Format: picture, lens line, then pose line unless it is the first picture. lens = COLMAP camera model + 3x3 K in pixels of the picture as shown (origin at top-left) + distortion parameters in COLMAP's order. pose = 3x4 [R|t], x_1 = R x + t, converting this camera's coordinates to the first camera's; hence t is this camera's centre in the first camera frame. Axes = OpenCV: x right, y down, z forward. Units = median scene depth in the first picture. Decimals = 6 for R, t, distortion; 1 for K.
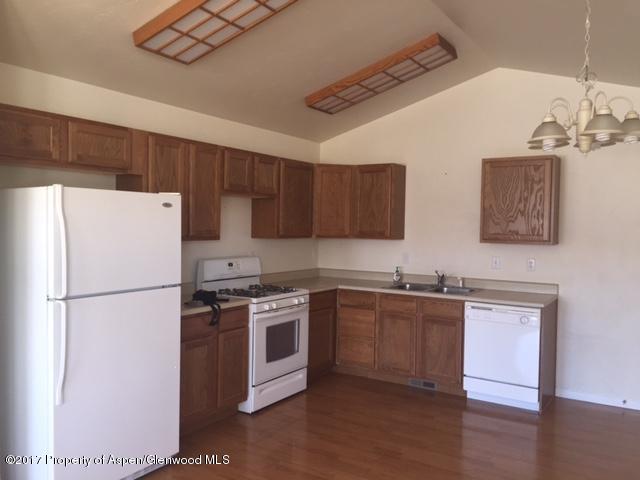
lens RADIAL K [[545.6, 0, 320.0], [0, 545.6, 240.0], [0, 0, 1]] dist [0.093565, -0.115774]
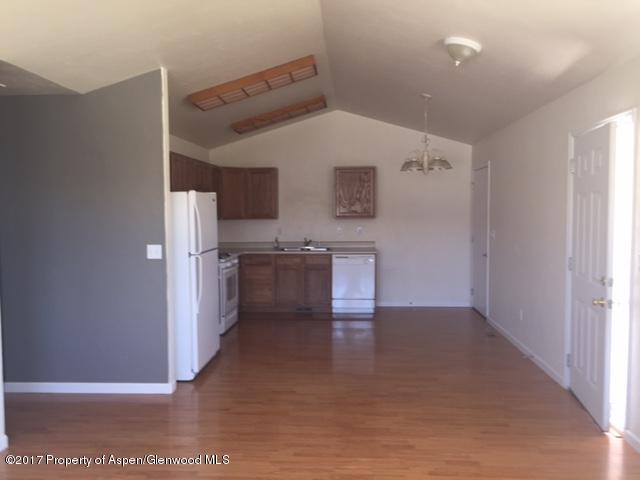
lens RADIAL K [[545.6, 0, 320.0], [0, 545.6, 240.0], [0, 0, 1]] dist [0.093565, -0.115774]
pose [[0.877641, -0.052236, 0.476463, -0.535295], [0.038146, 0.998503, 0.039204, 0.003318], [-0.477798, -0.016232, 0.878320, -0.412018]]
